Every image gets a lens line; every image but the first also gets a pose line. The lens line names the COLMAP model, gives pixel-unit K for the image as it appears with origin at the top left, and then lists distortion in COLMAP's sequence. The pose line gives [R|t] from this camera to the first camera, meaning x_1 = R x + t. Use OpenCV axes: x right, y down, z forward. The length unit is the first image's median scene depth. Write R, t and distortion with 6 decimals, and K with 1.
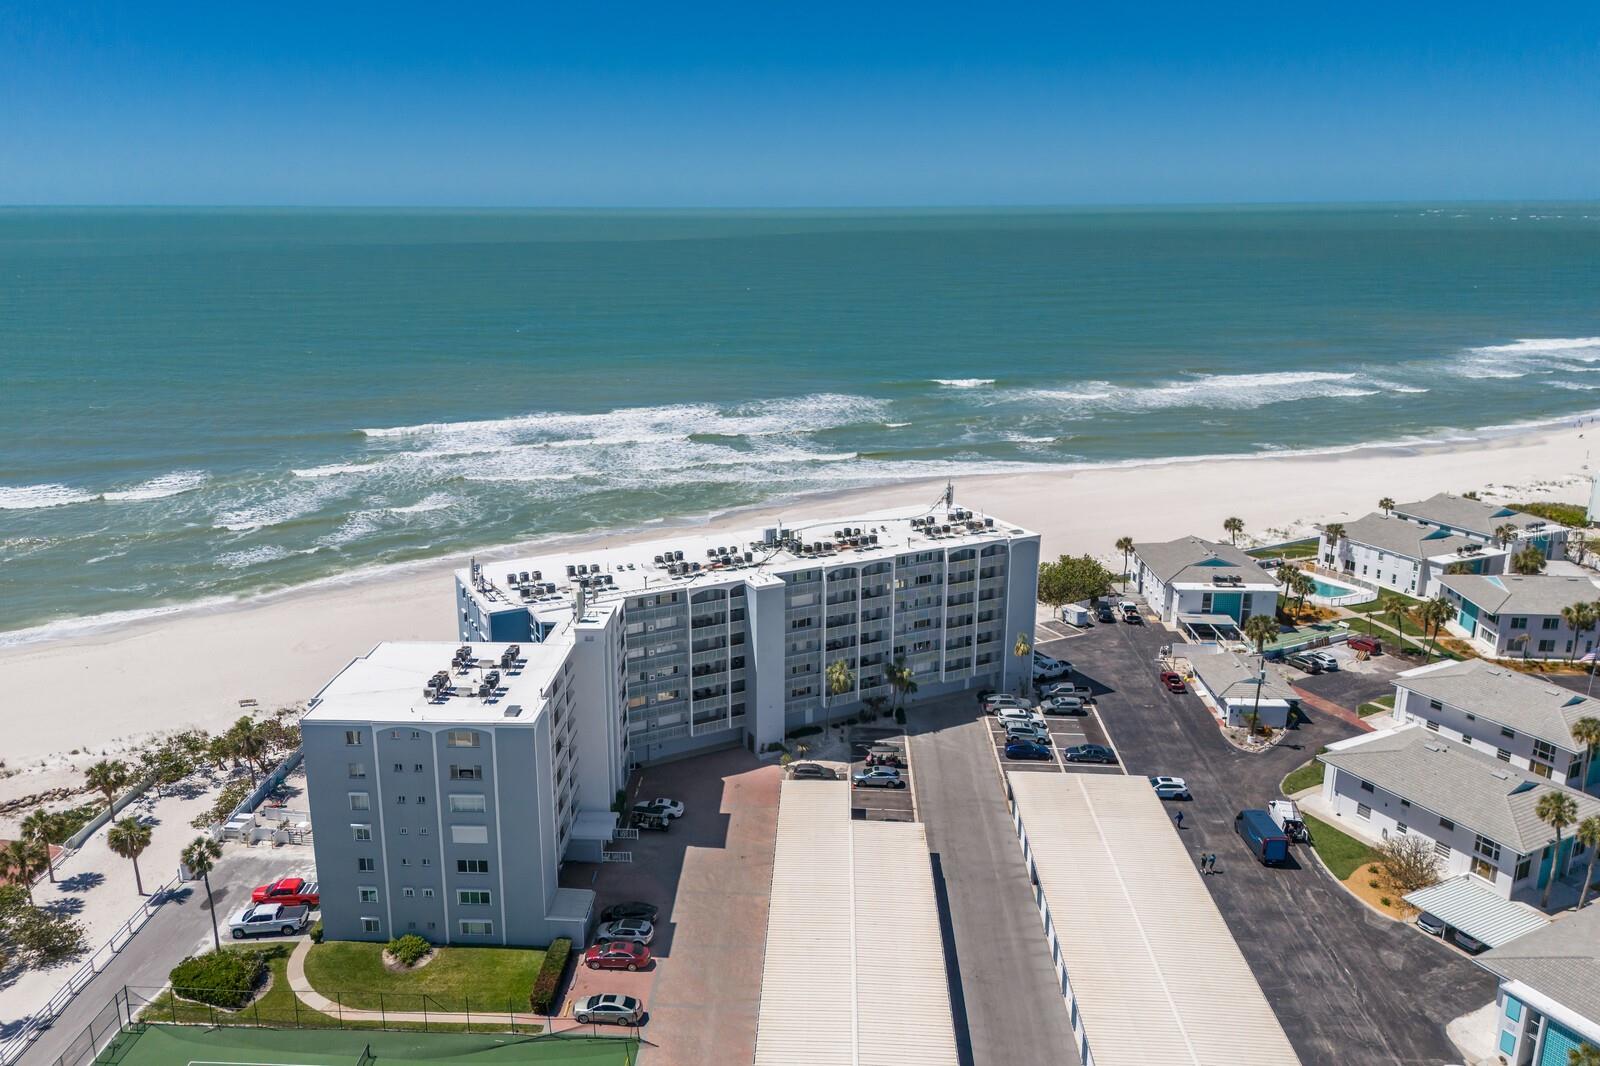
lens RADIAL K [[1171.2, 0, 764.6], [0, 1171.2, 529.5], [0, 0, 1]] dist [0.055054, -0.035458]
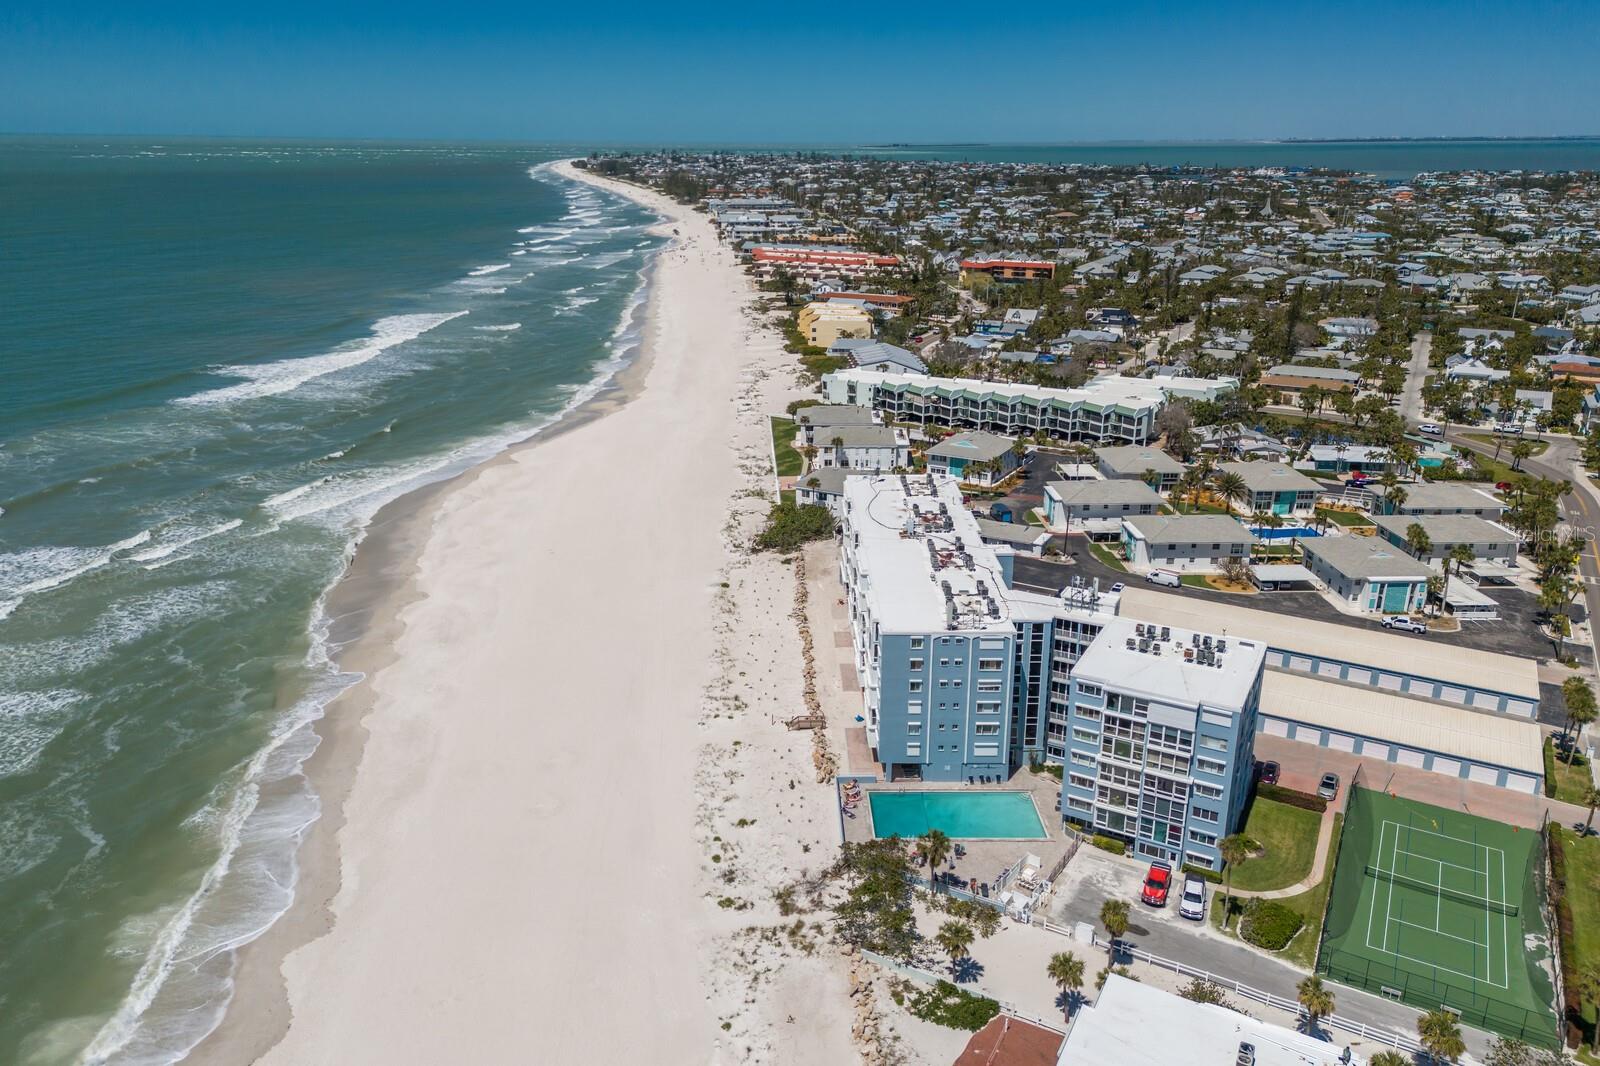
lens RADIAL K [[1151.1, 0, 794.8], [0, 1151.1, 536.0], [0, 0, 1]] dist [0.108302, -0.097133]
pose [[0.430118, -0.287482, 0.855776, -1.194033], [0.239265, 0.950344, 0.198994, -0.279980], [-0.870489, 0.119166, 0.477545, 0.589077]]
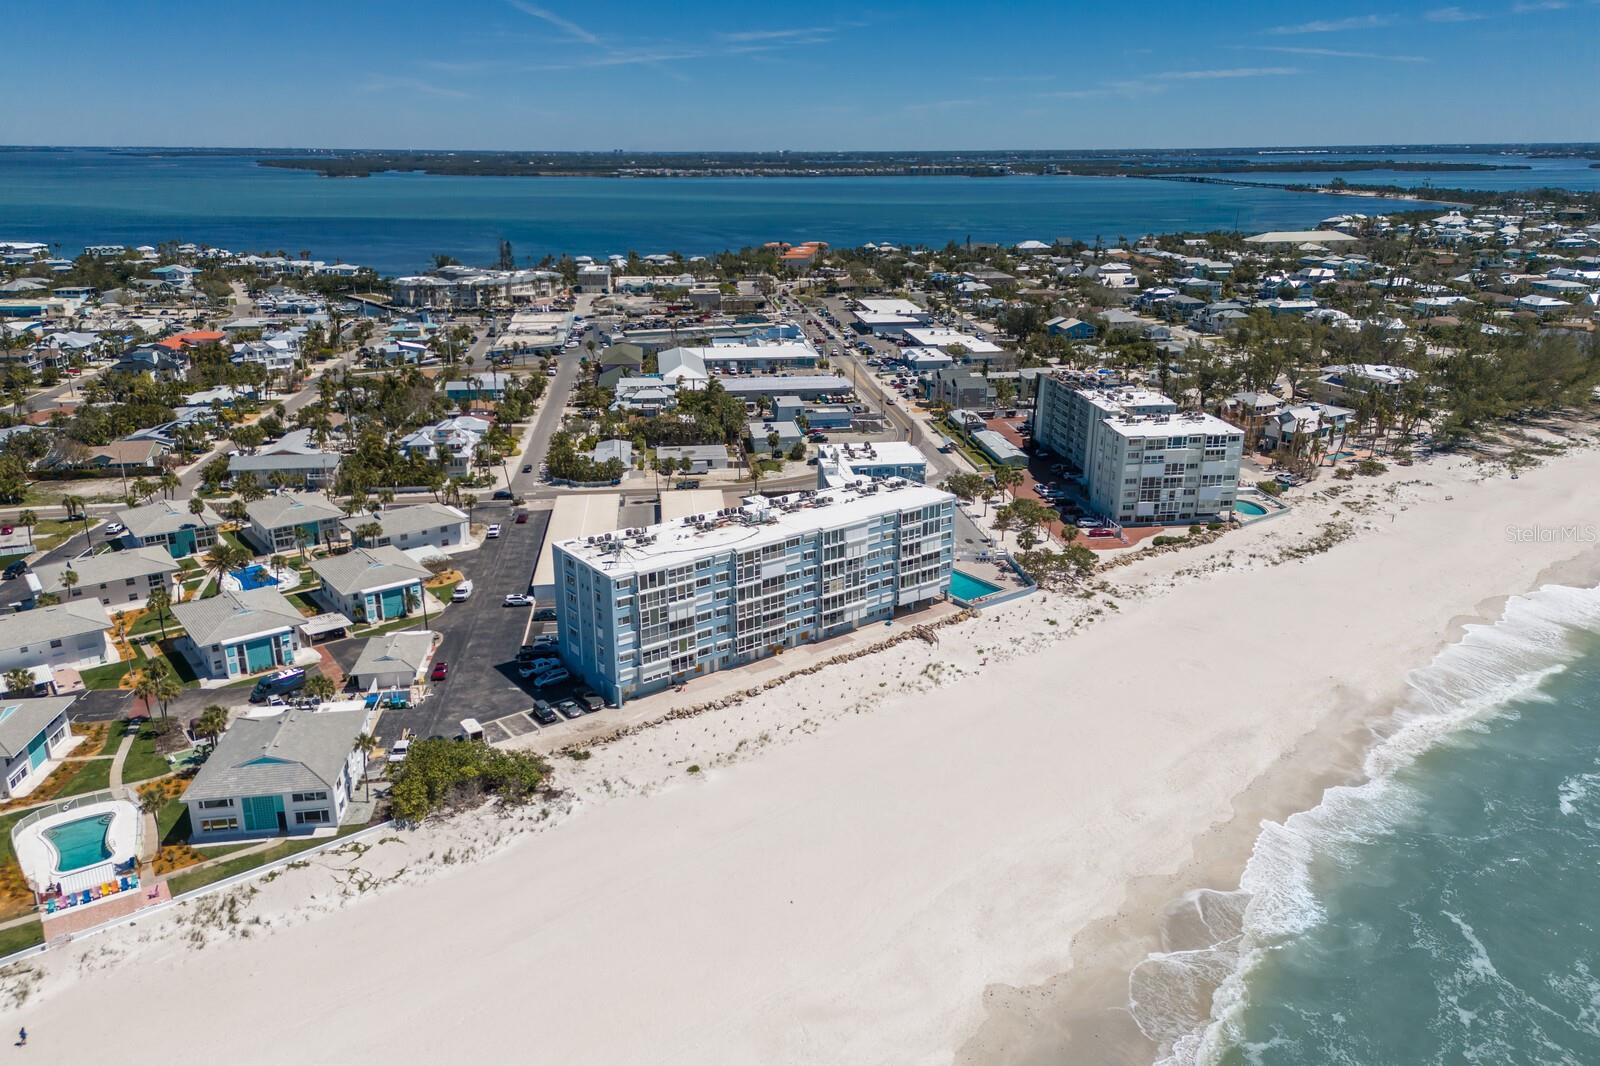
lens RADIAL K [[1151.1, 0, 794.8], [0, 1151.1, 536.0], [0, 0, 1]] dist [0.108302, -0.097133]
pose [[-0.984015, 0.060890, -0.167355, 0.214637], [-0.043066, 0.830480, 0.555382, -0.785539], [0.172802, 0.553711, -0.814582, 2.318854]]
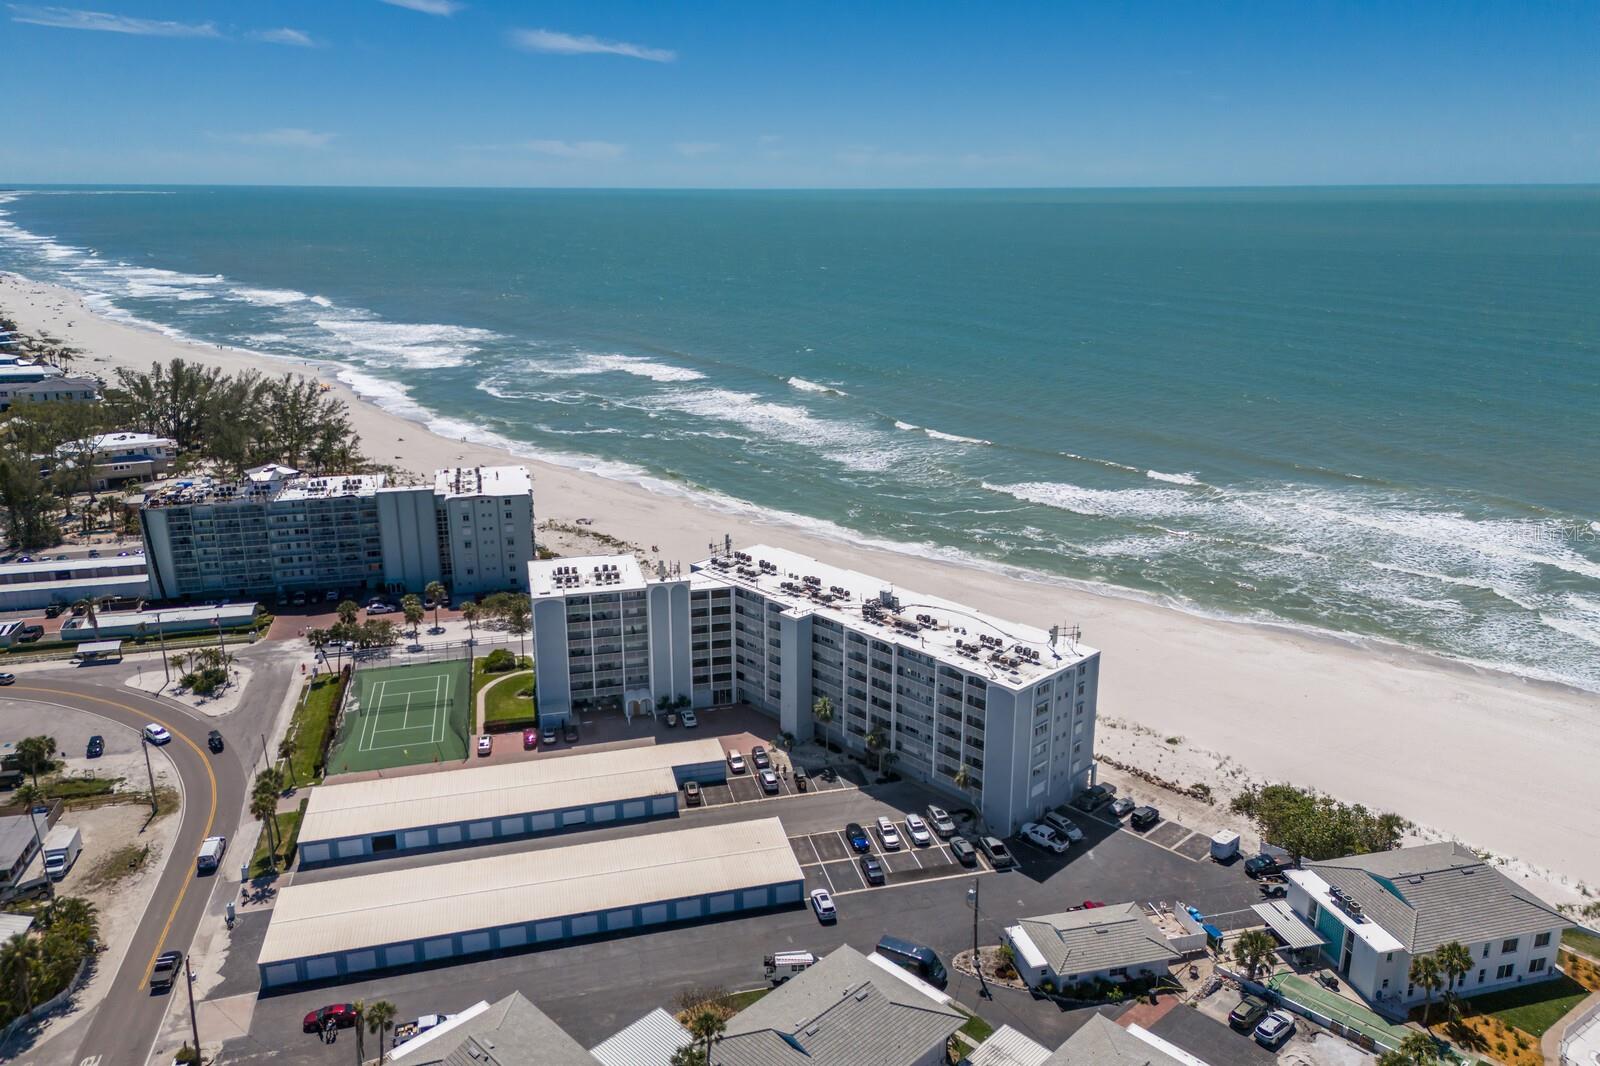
lens RADIAL K [[1167.0, 0, 797.1], [0, 1167.0, 531.5], [0, 0, 1]] dist [0.087133, -0.073871]
pose [[0.302012, 0.273749, -0.913154, 1.203384], [-0.256086, 0.945972, 0.198890, -0.312756], [0.918264, 0.173779, 0.355799, 0.511560]]
